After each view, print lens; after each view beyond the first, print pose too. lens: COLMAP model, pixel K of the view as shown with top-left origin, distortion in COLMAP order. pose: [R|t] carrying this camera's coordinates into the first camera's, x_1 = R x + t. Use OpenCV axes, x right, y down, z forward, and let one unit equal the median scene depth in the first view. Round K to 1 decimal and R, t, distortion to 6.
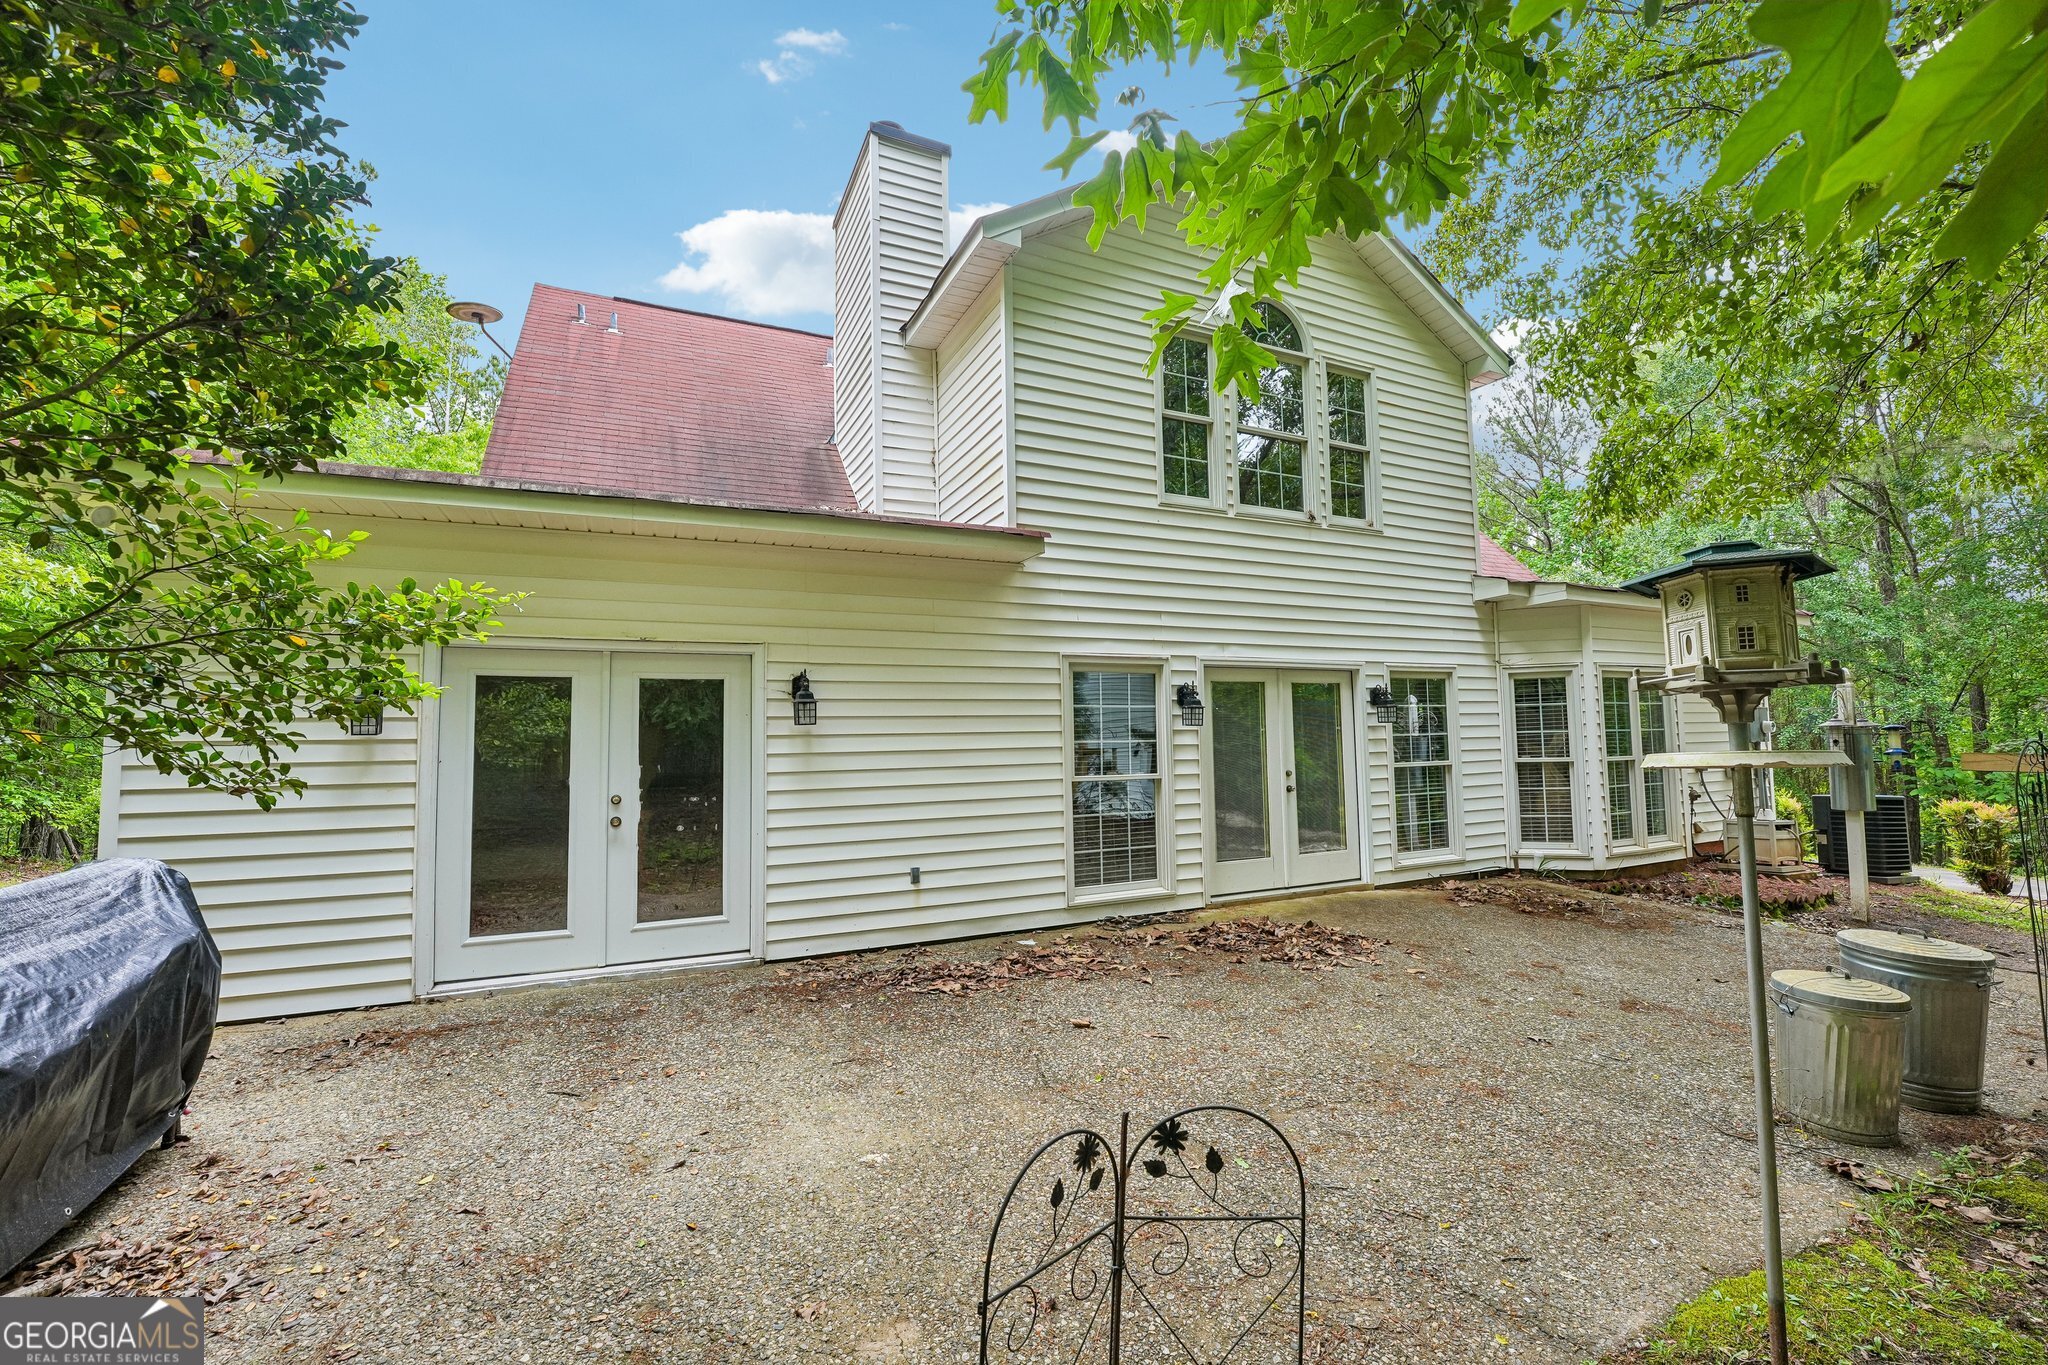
lens RADIAL K [[836.2, 0, 1023.9], [0, 836.2, 682.5], [0, 0, 1]] dist [-0.015780, -0.000091]
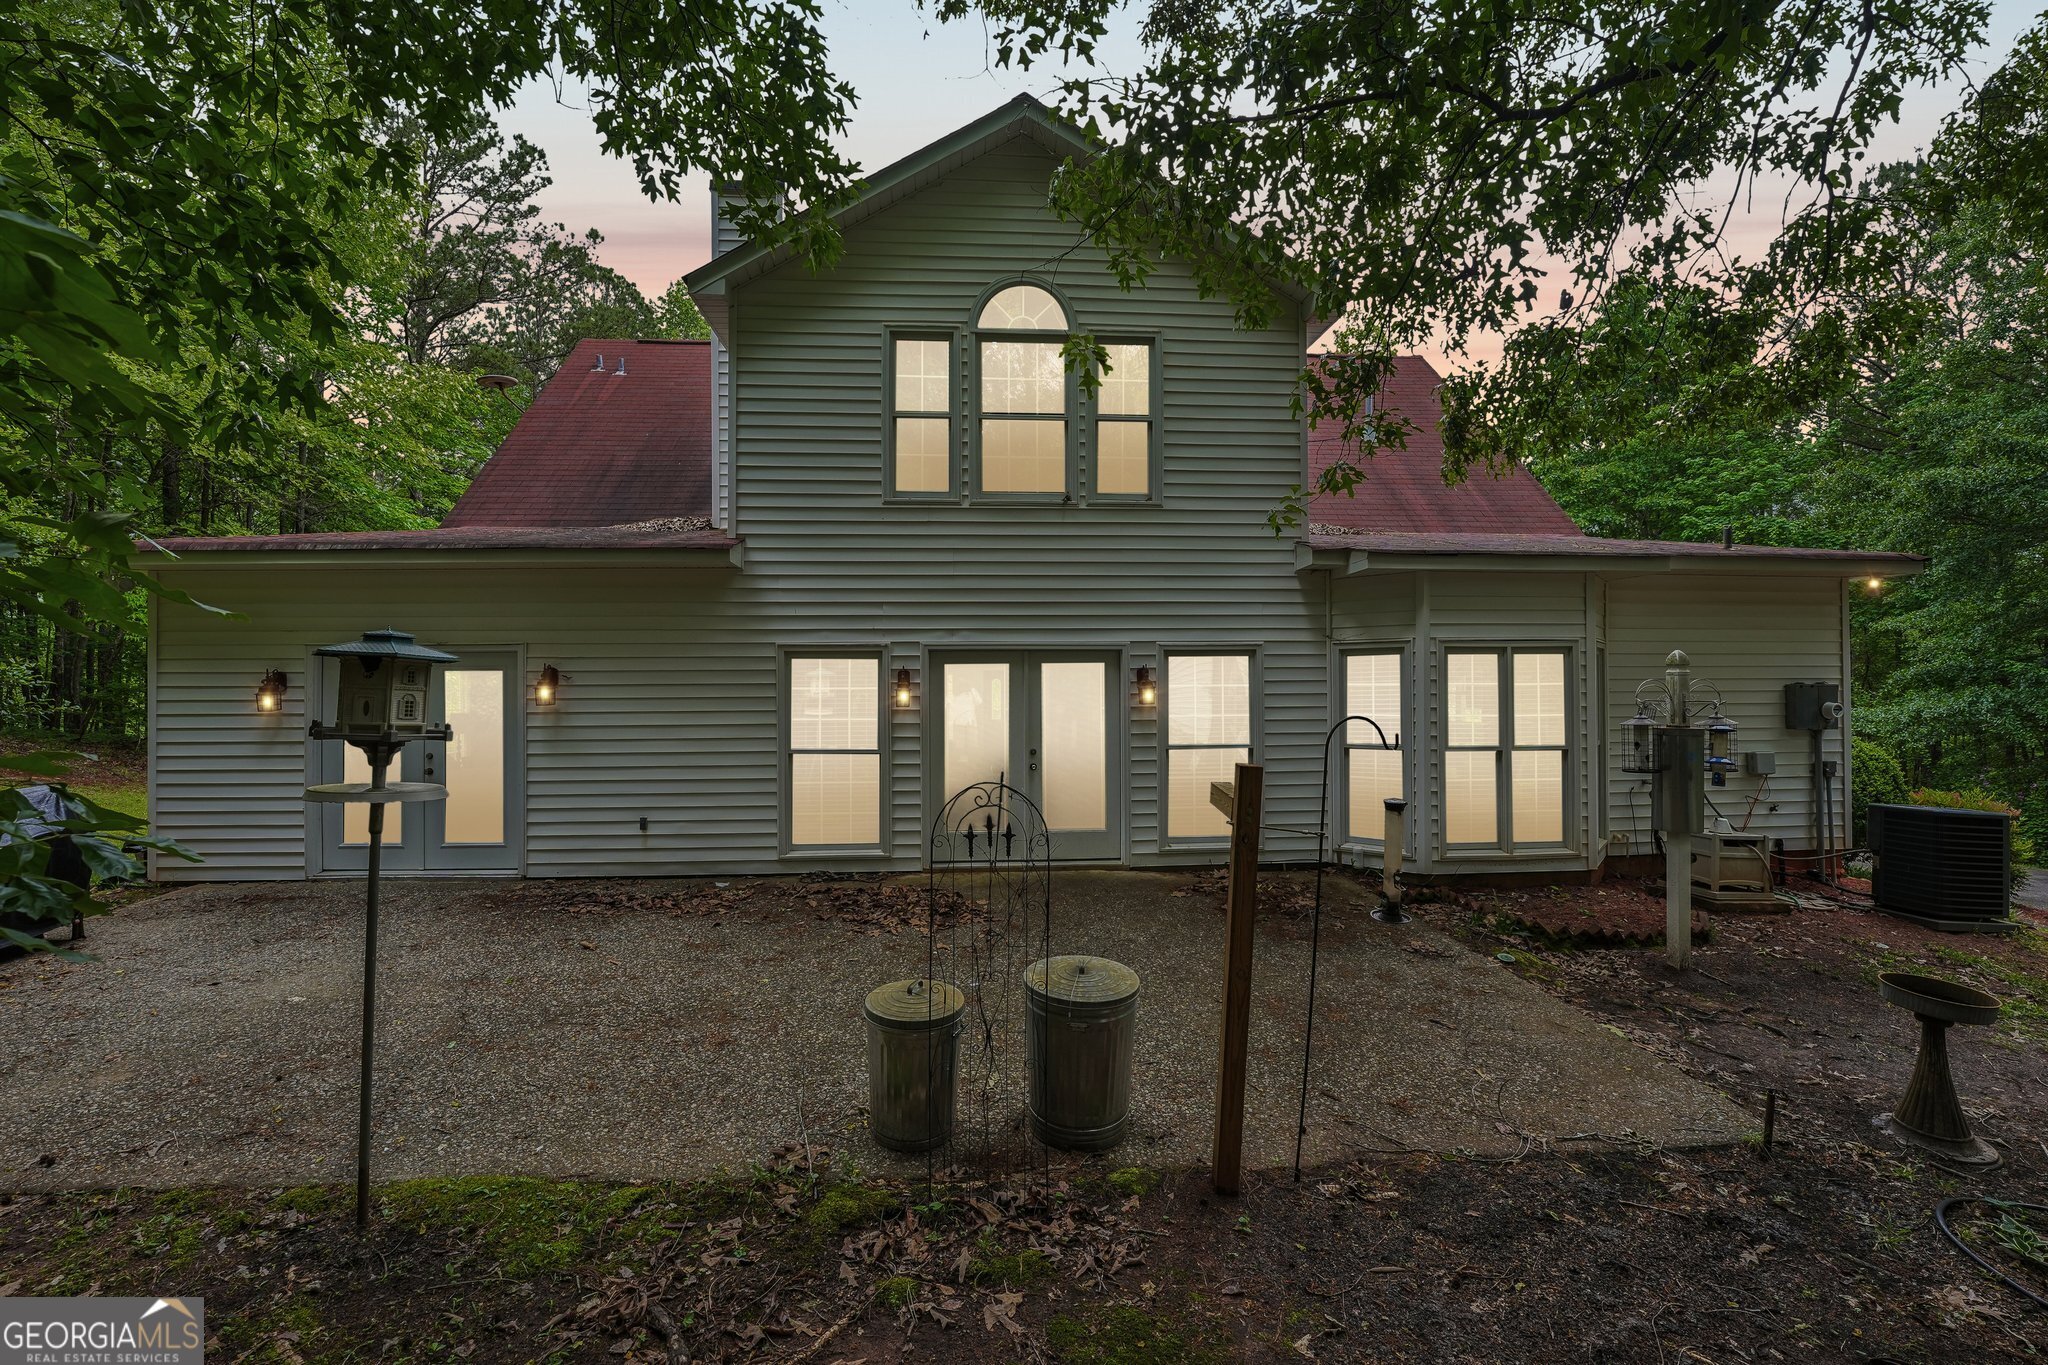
lens RADIAL K [[836.2, 0, 1014.3], [0, 836.2, 681.0], [0, 0, 1]] dist [-0.015780, -0.000091]
pose [[0.930992, 0.010685, -0.364882, 0.686942], [0.014302, 0.997736, 0.065708, -0.048929], [0.364758, -0.066392, 0.928732, 0.034306]]
